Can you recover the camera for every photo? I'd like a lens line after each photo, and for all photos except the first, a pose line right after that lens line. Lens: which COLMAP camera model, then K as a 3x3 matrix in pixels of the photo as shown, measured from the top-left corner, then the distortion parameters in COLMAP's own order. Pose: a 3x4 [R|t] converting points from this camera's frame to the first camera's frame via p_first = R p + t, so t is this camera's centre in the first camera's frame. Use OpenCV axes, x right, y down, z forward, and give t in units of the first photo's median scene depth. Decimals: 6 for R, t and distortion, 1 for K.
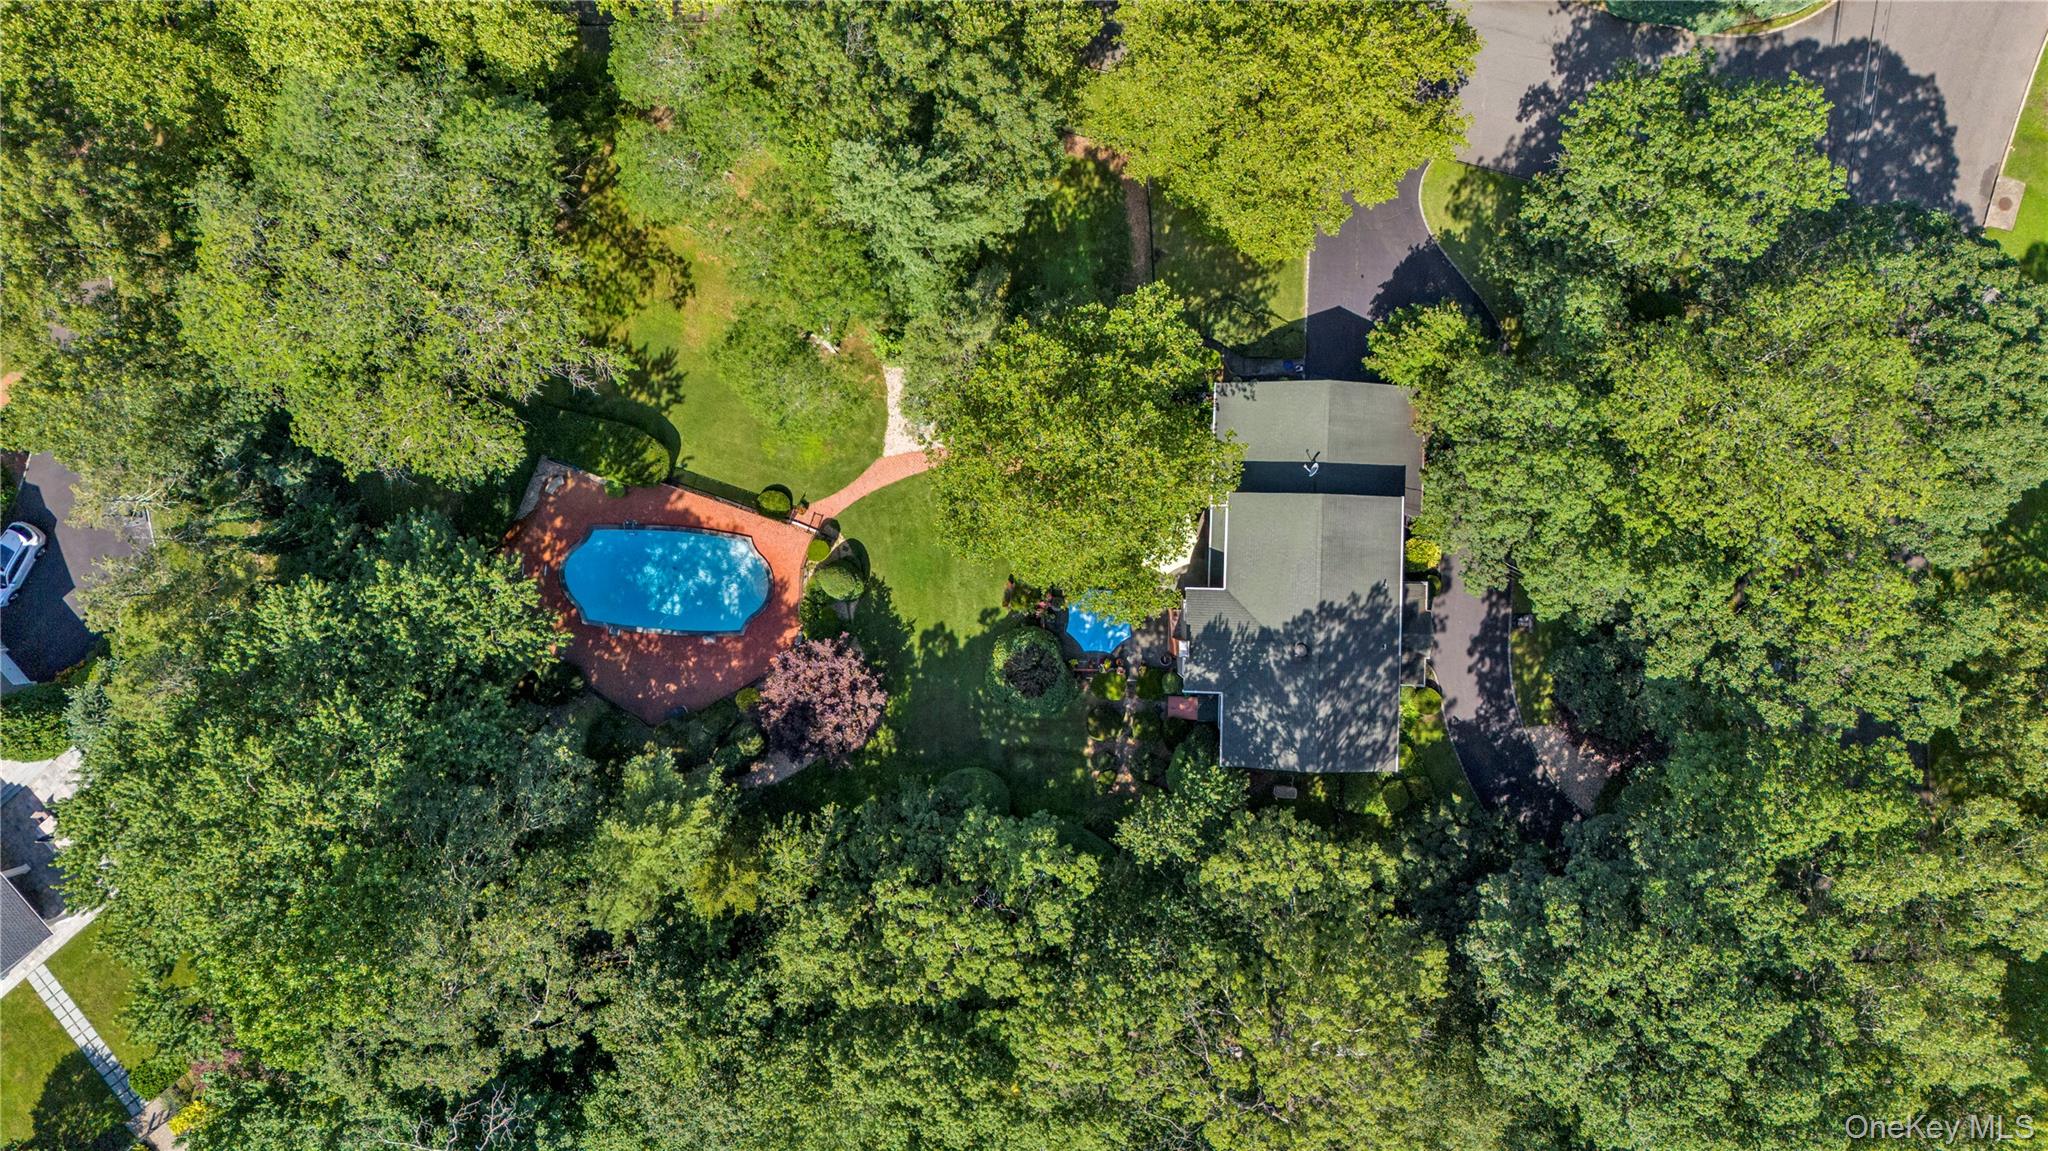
lens RADIAL K [[1494.2, 0, 1033.0], [0, 1494.2, 575.3], [0, 0, 1]] dist [0.009685, 0.000887]
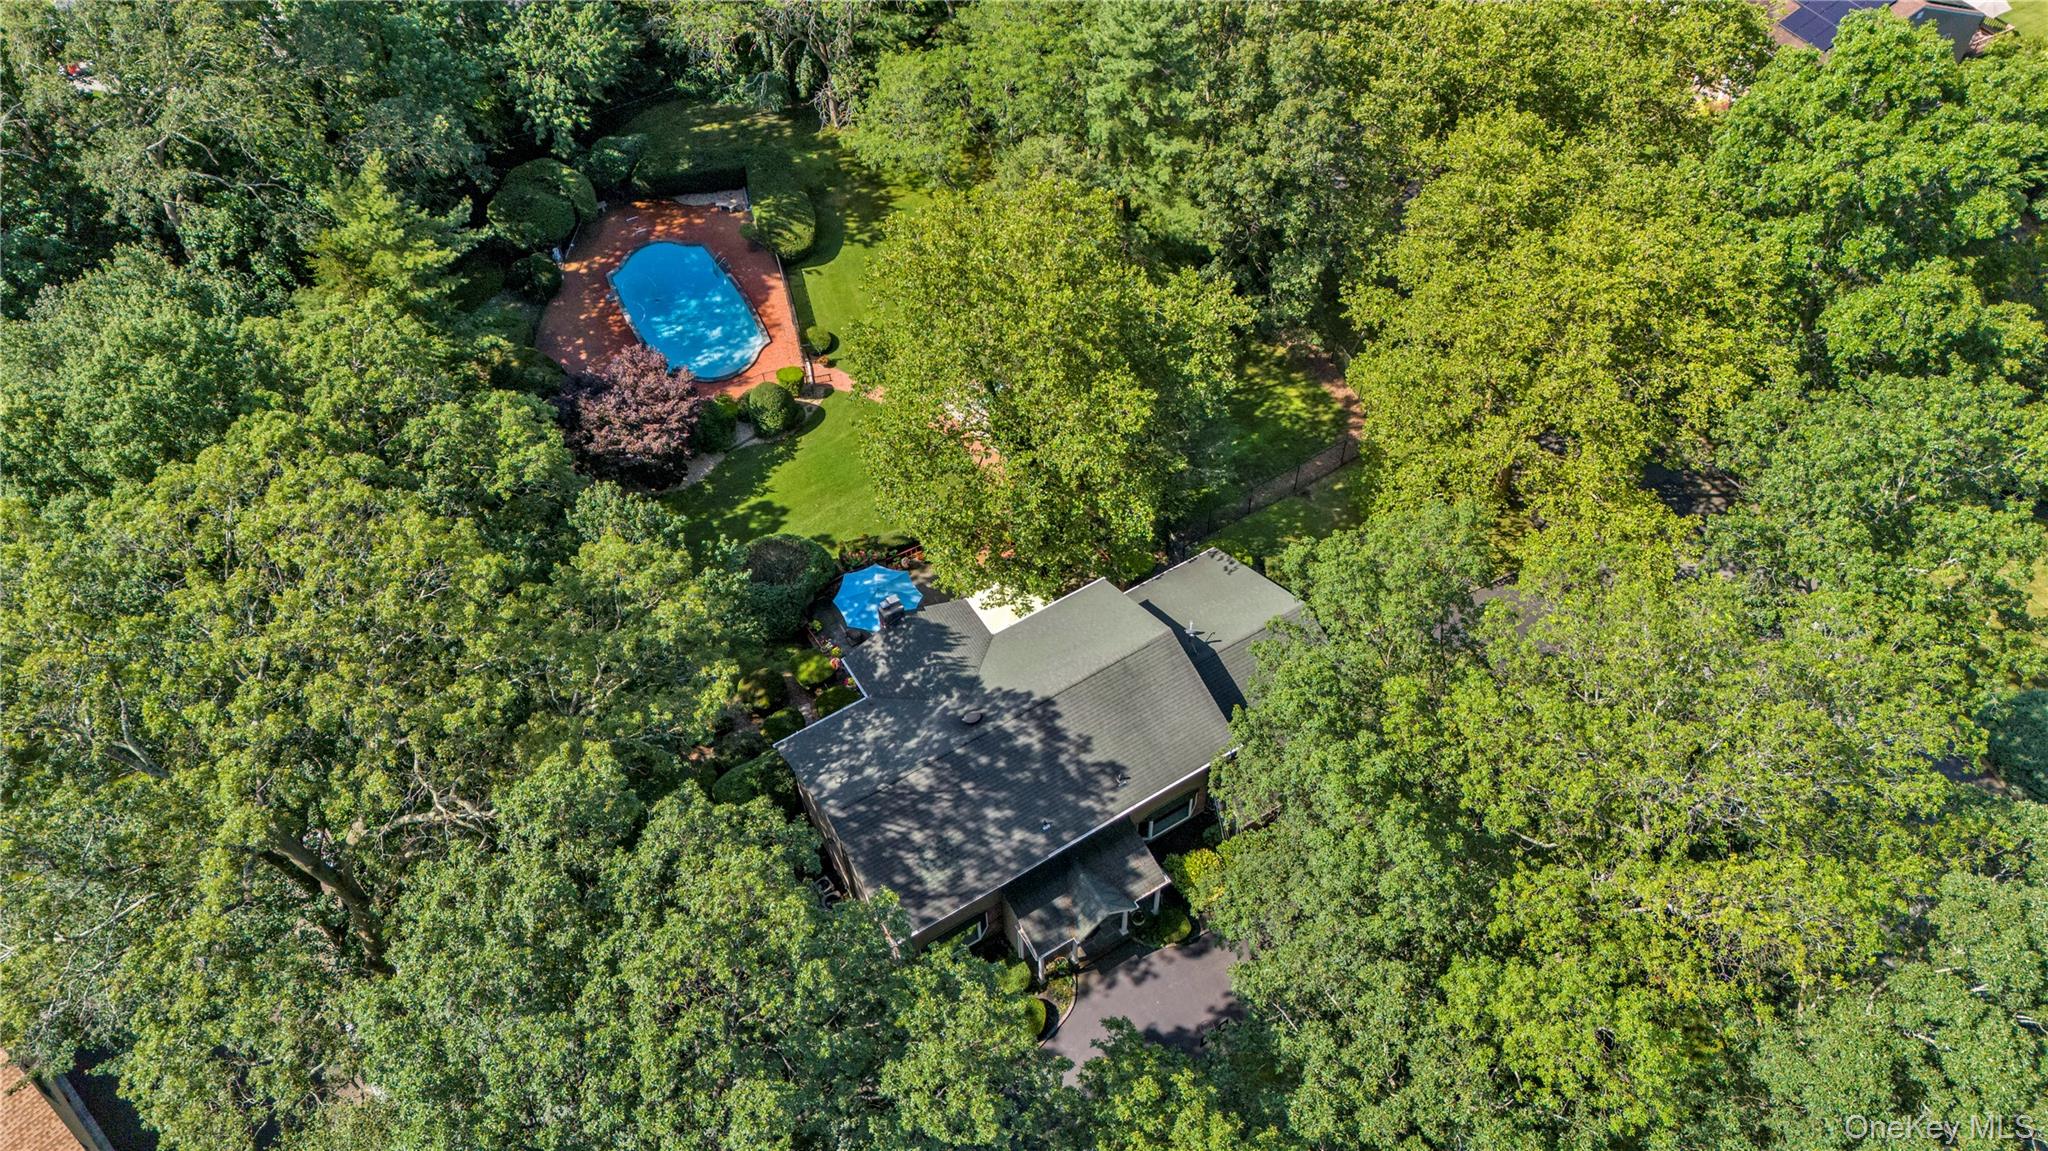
lens RADIAL K [[1494.2, 0, 1026.0], [0, 1494.2, 571.9], [0, 0, 1]] dist [0.009685, 0.000887]
pose [[0.550993, 0.653167, -0.519403, 0.458283], [-0.834330, 0.444081, -0.326627, 0.205416], [0.017315, 0.613323, 0.789642, 0.376574]]
